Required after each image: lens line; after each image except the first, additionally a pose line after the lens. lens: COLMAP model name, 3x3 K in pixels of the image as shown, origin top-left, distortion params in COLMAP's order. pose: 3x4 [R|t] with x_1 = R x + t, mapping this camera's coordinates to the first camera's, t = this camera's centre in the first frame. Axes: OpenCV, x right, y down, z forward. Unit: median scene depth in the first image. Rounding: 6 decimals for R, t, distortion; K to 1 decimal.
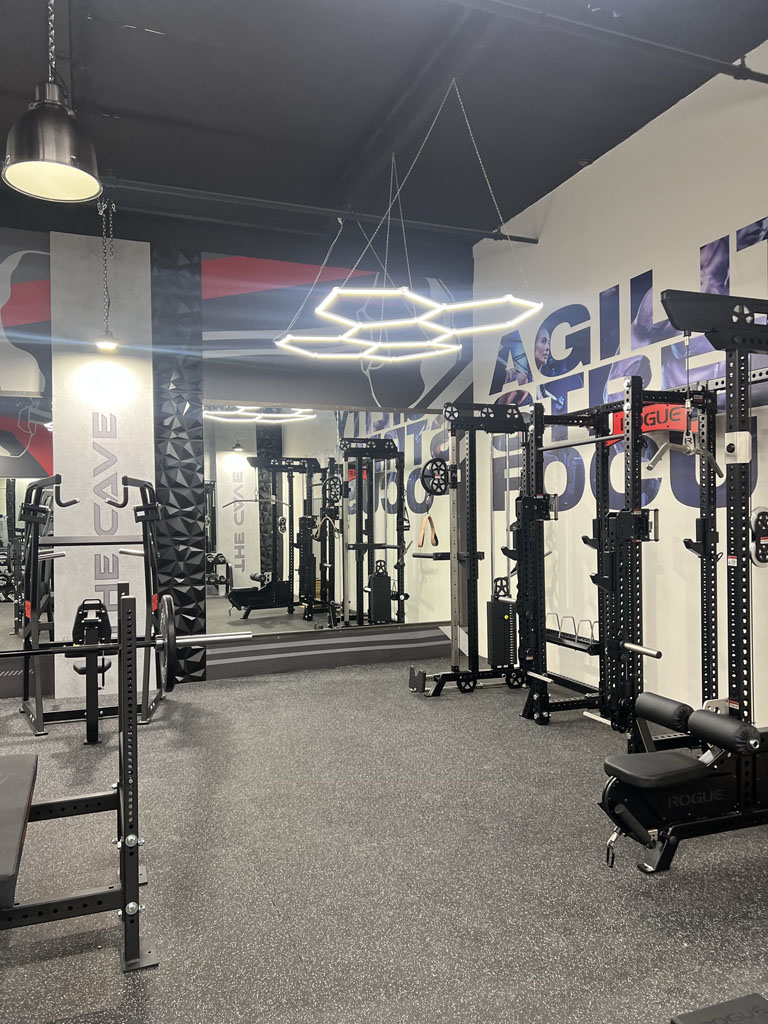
lens RADIAL K [[779.2, 0, 384.0], [0, 779.2, 512.0], [0, 0, 1]] dist [0.050895, -0.003914]
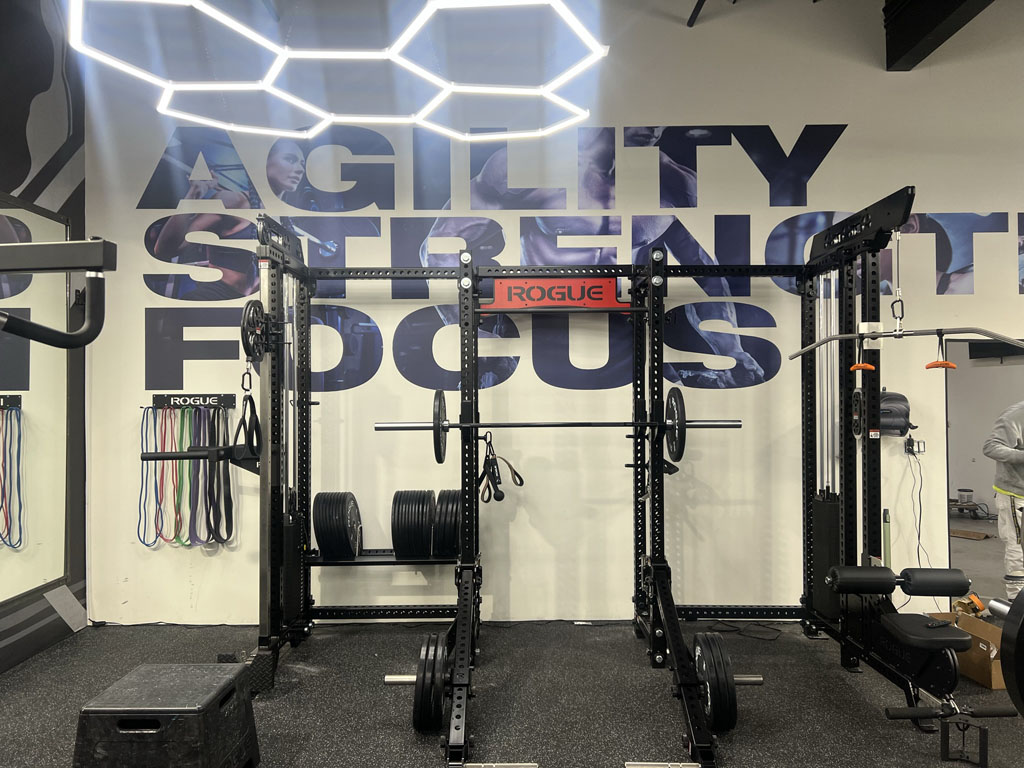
lens RADIAL K [[779.2, 0, 512.0], [0, 779.2, 384.0], [0, 0, 1]] dist [0.050895, -0.003914]
pose [[0.372177, 0.025519, 0.927811, -0.446377], [-0.014153, 0.999662, -0.021818, 0.007750], [-0.928054, -0.005011, 0.372413, 0.592514]]
